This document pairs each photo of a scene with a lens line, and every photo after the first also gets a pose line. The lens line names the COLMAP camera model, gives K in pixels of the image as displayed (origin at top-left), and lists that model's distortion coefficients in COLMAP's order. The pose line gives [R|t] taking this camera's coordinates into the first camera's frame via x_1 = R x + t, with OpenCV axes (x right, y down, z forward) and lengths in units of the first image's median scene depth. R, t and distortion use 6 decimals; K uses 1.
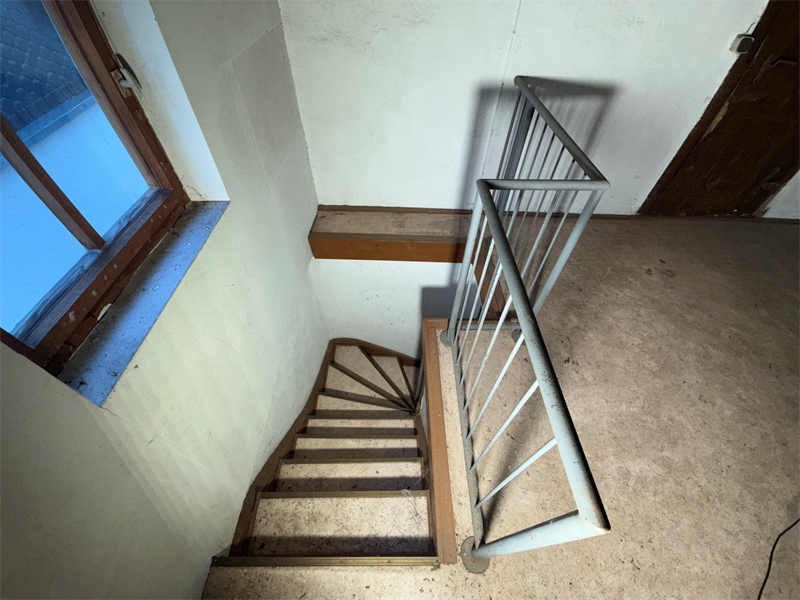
lens RADIAL K [[316.9, 0, 400.0], [0, 316.9, 300.0], [0, 0, 1]] dist [0.026598, -0.014310]
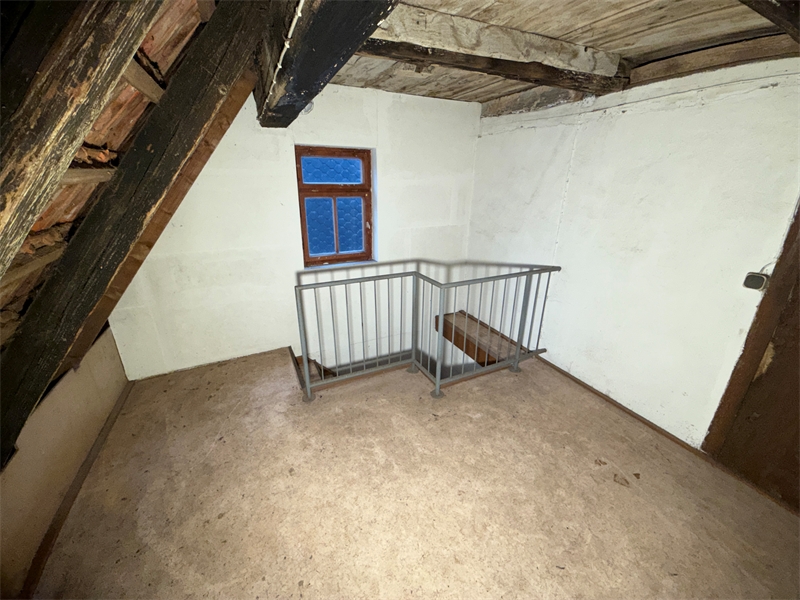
lens RADIAL K [[316.9, 0, 400.0], [0, 316.9, 300.0], [0, 0, 1]] dist [0.026598, -0.014310]
pose [[0.426461, 0.275077, -0.861663, 1.367190], [-0.677796, 0.727992, -0.103056, 0.064185], [0.598936, 0.627981, 0.496906, -0.094637]]
